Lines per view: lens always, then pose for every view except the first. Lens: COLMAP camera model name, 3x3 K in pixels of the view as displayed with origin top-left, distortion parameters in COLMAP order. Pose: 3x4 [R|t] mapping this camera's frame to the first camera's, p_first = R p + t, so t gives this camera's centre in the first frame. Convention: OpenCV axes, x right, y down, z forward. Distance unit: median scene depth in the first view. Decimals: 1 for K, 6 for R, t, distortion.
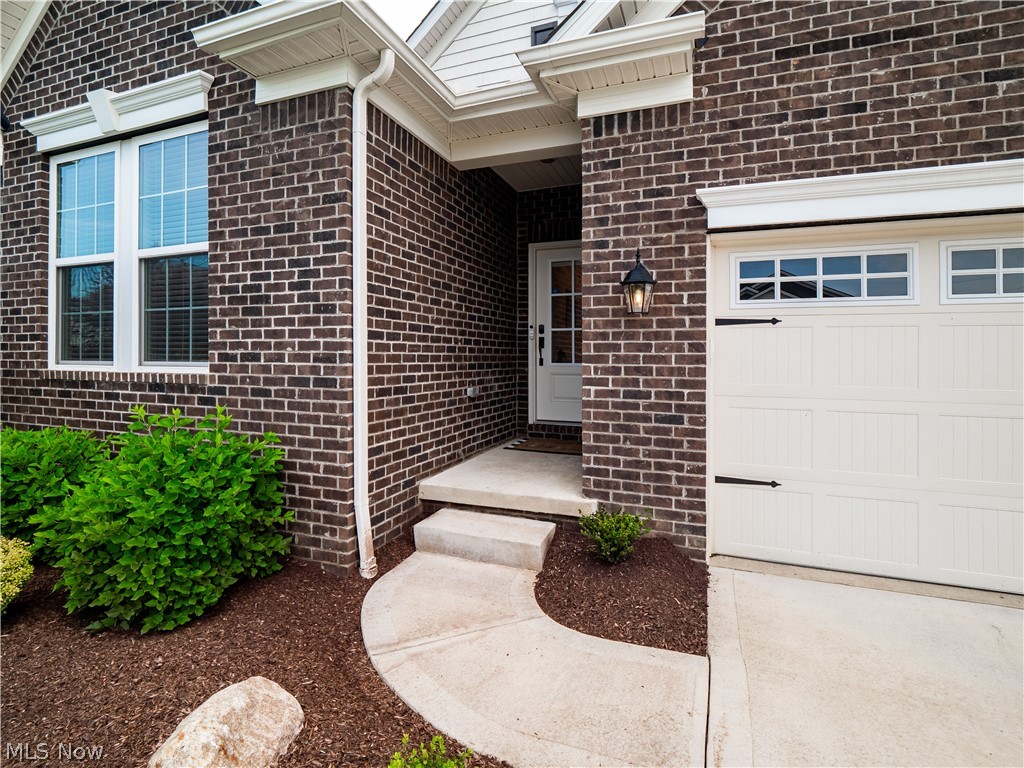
lens RADIAL K [[501.5, 0, 504.2], [0, 501.5, 339.2], [0, 0, 1]] dist [0.006100, -0.002896]
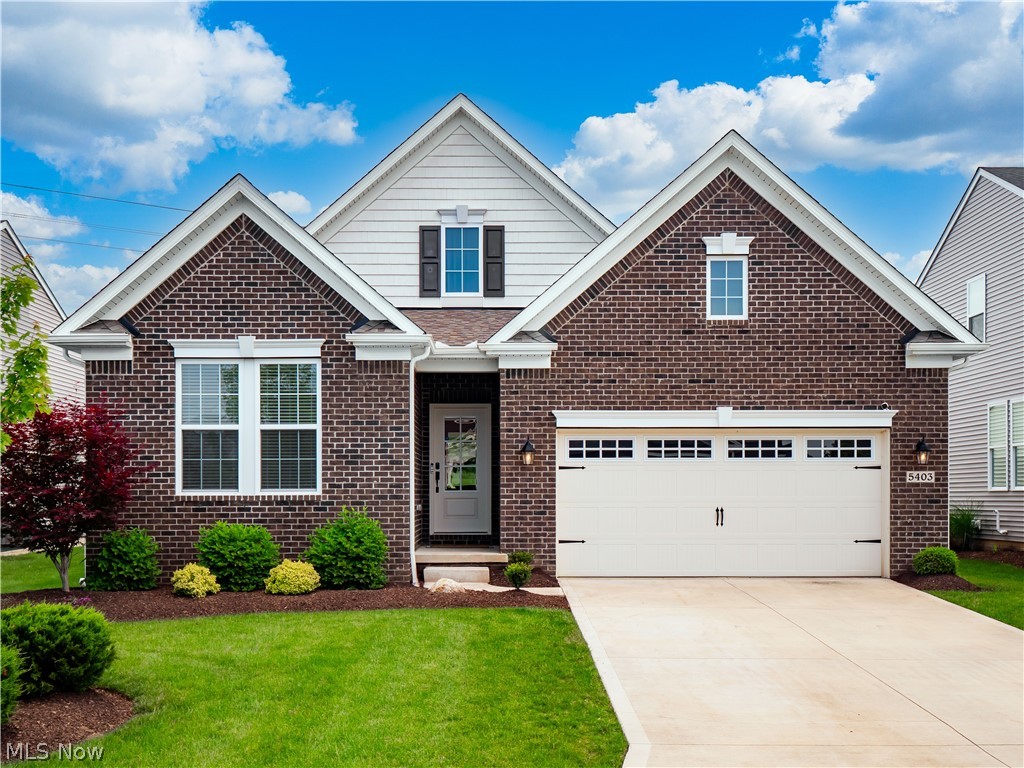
lens RADIAL K [[1073.6, 0, 508.3], [0, 1073.6, 385.1], [0, 0, 1]] dist [0.084376, 0.000000]
pose [[0.917842, 0.032050, 0.395651, -1.651875], [-0.007246, 0.997922, -0.064028, -0.095074], [-0.396880, 0.055901, 0.916166, -3.230829]]
